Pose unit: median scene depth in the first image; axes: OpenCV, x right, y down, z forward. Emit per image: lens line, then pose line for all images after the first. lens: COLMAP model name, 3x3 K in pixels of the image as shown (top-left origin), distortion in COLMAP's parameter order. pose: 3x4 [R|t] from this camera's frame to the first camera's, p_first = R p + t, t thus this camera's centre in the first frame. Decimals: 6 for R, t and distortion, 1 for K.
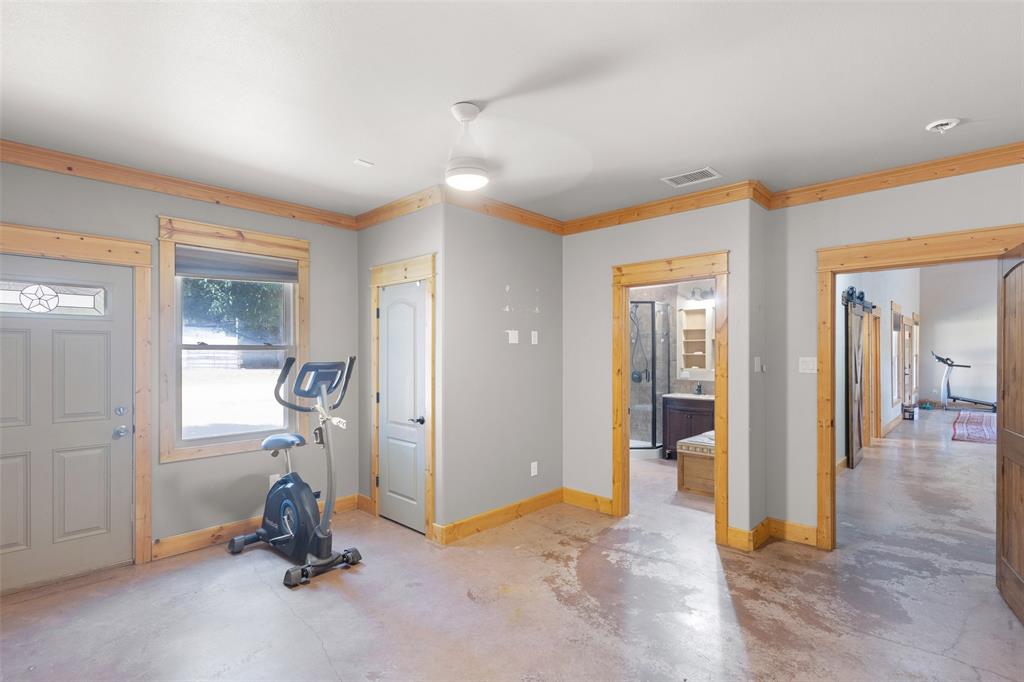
lens RADIAL K [[483.2, 0, 528.3], [0, 483.2, 355.3], [0, 0, 1]] dist [0.003216, -0.001121]
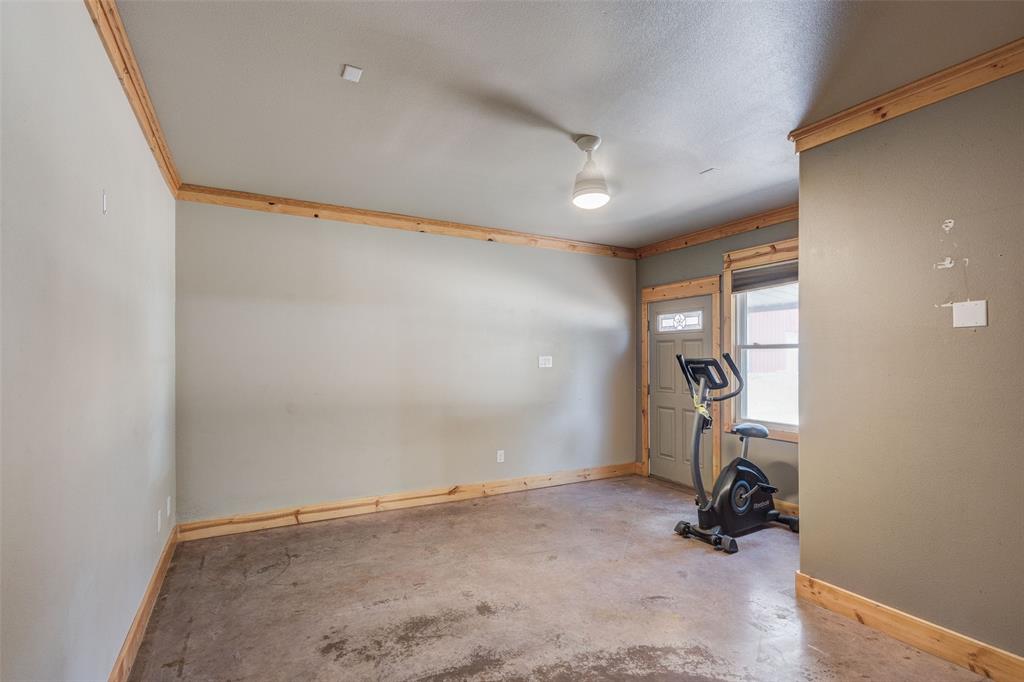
lens RADIAL K [[483.2, 0, 513.0], [0, 483.2, 346.4], [0, 0, 1]] dist [0.003216, -0.001121]
pose [[-0.315220, -0.020927, -0.948788, 0.845120], [-0.000777, 0.999762, -0.021793, 0.011502], [0.949018, -0.006132, -0.315161, 0.960751]]
